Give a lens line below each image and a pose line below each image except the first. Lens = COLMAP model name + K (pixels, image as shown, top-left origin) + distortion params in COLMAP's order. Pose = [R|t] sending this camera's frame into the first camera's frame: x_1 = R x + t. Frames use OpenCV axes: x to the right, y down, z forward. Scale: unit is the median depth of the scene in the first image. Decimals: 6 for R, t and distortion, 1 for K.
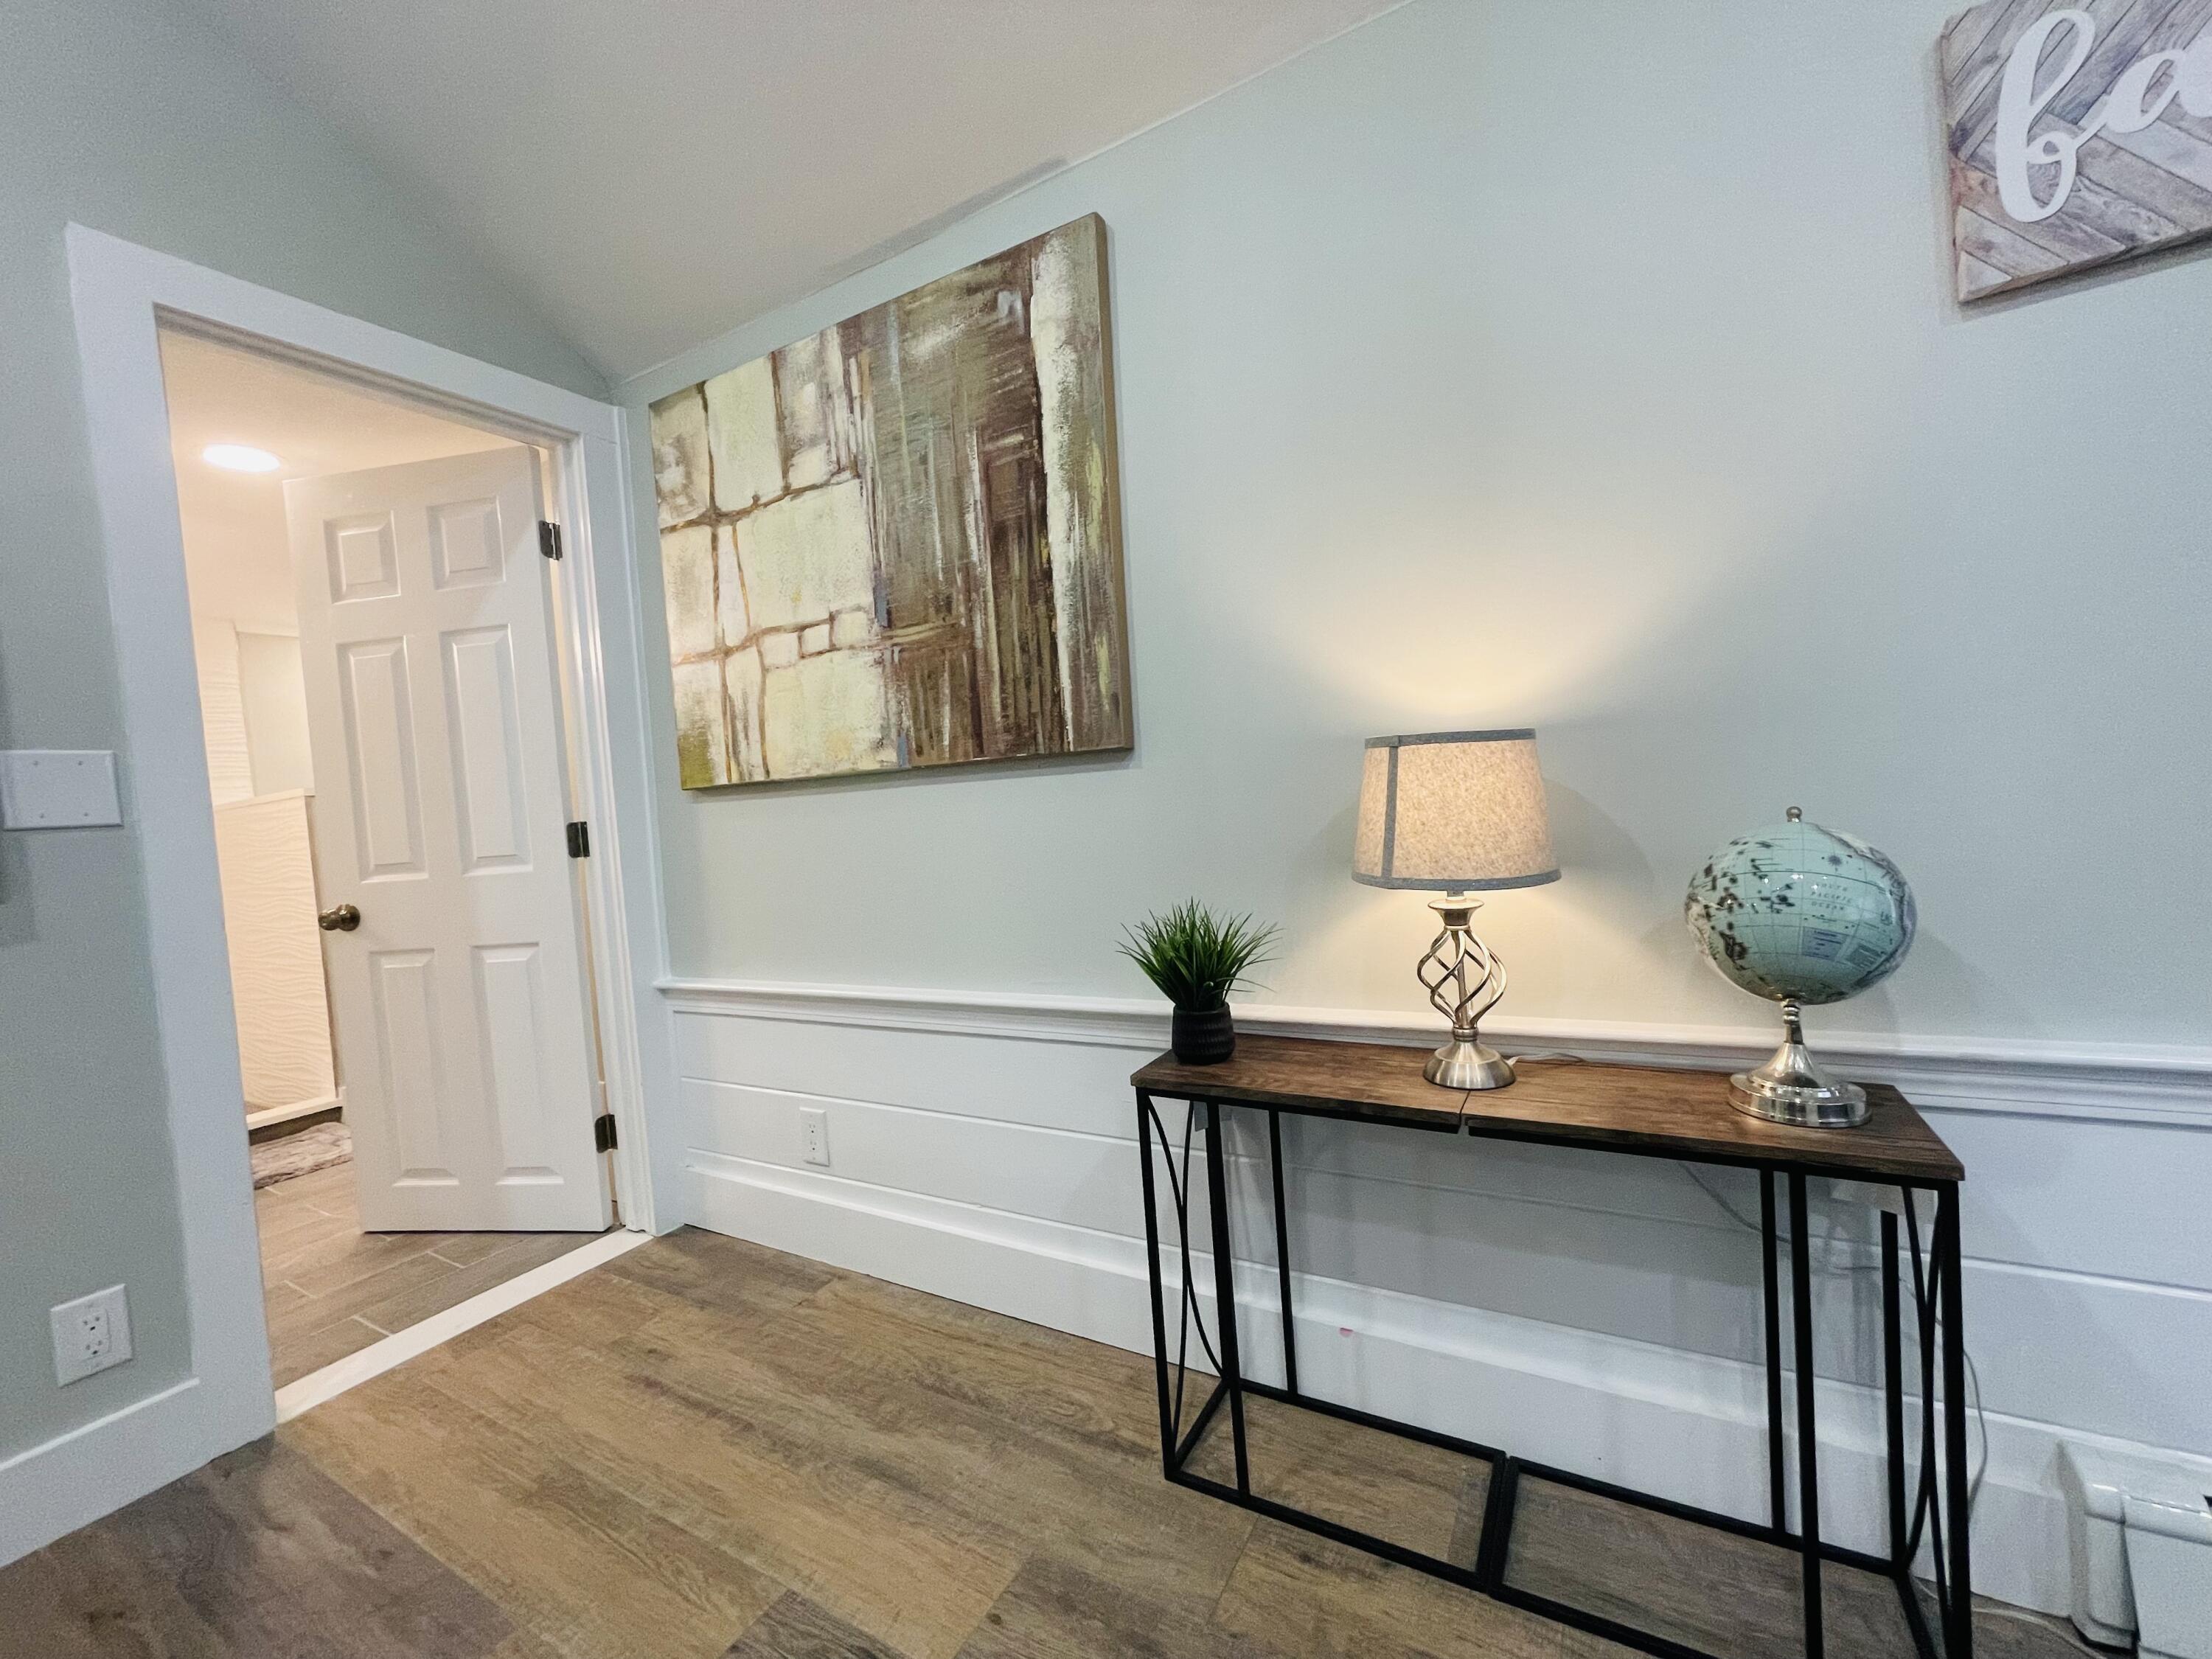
lens RADIAL K [[896.9, 0, 1113.6], [0, 896.9, 840.7], [0, 0, 1]] dist [0.003409, 0.000140]
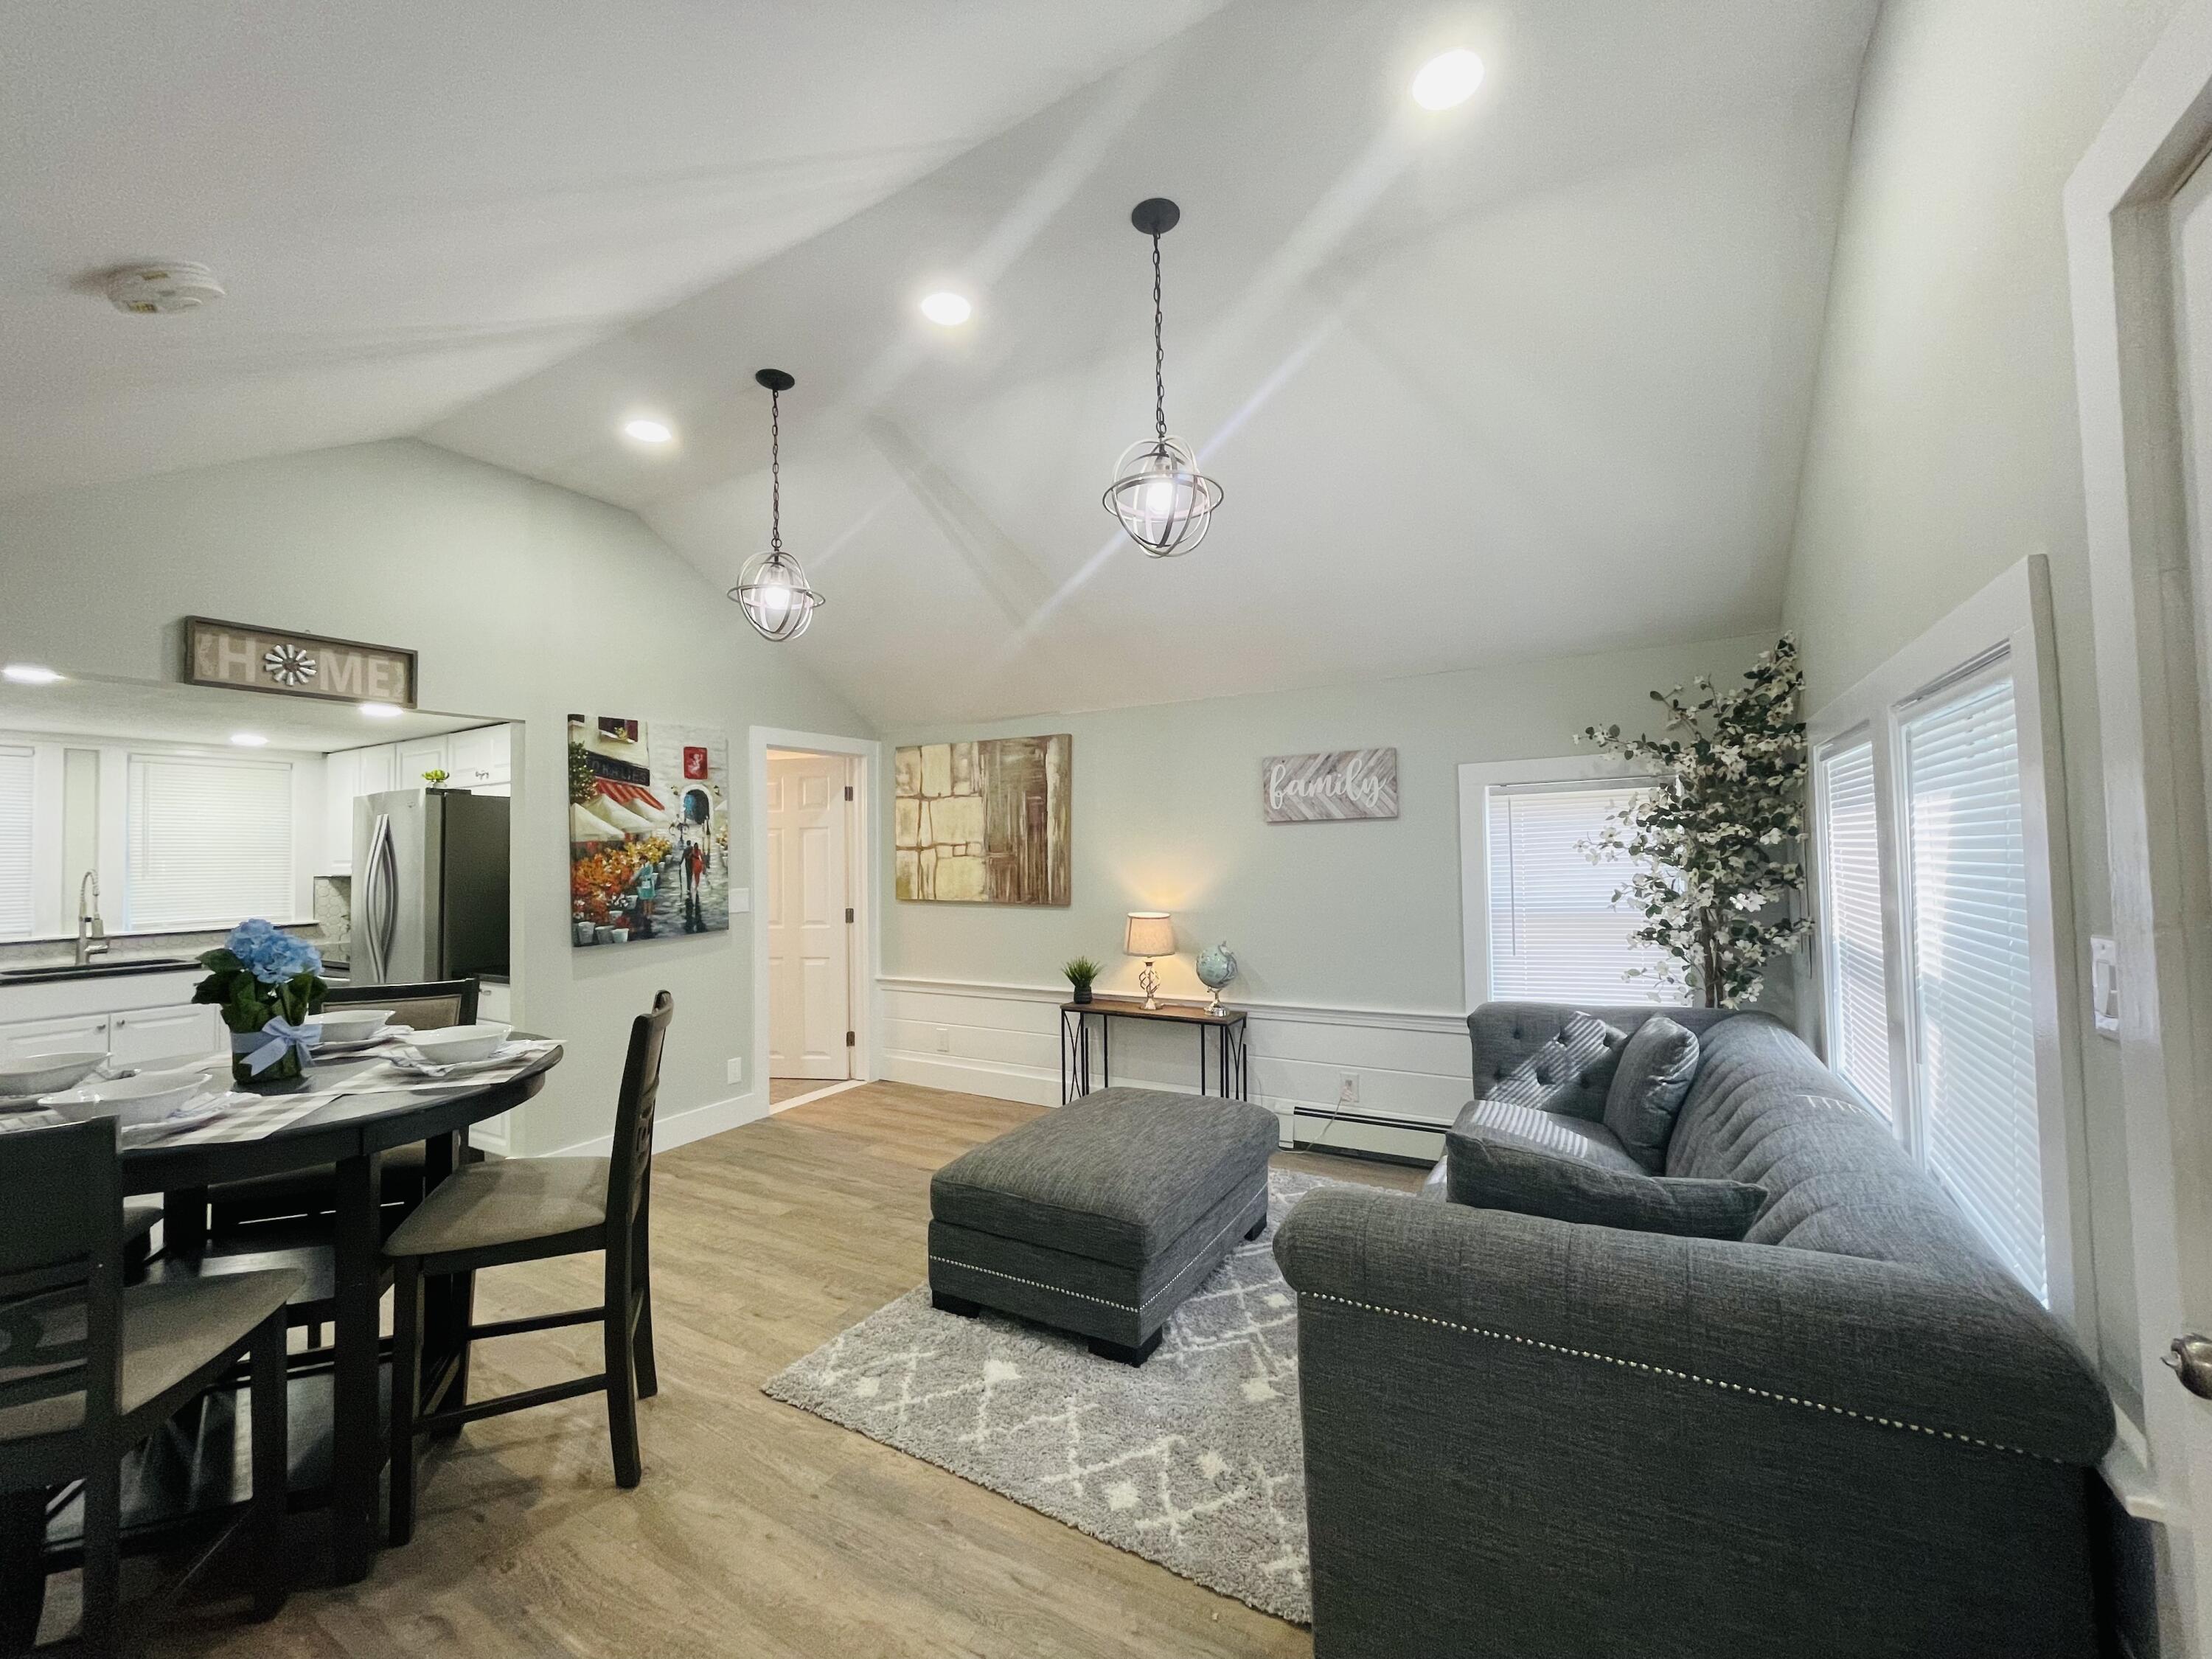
lens RADIAL K [[896.9, 0, 1111.5], [0, 896.9, 819.6], [0, 0, 1]] dist [0.003409, 0.000140]
pose [[0.998310, 0.058024, -0.003122, 0.145004], [-0.058089, 0.995141, -0.079494, -0.146010], [-0.001506, 0.079541, 0.996830, -1.933073]]
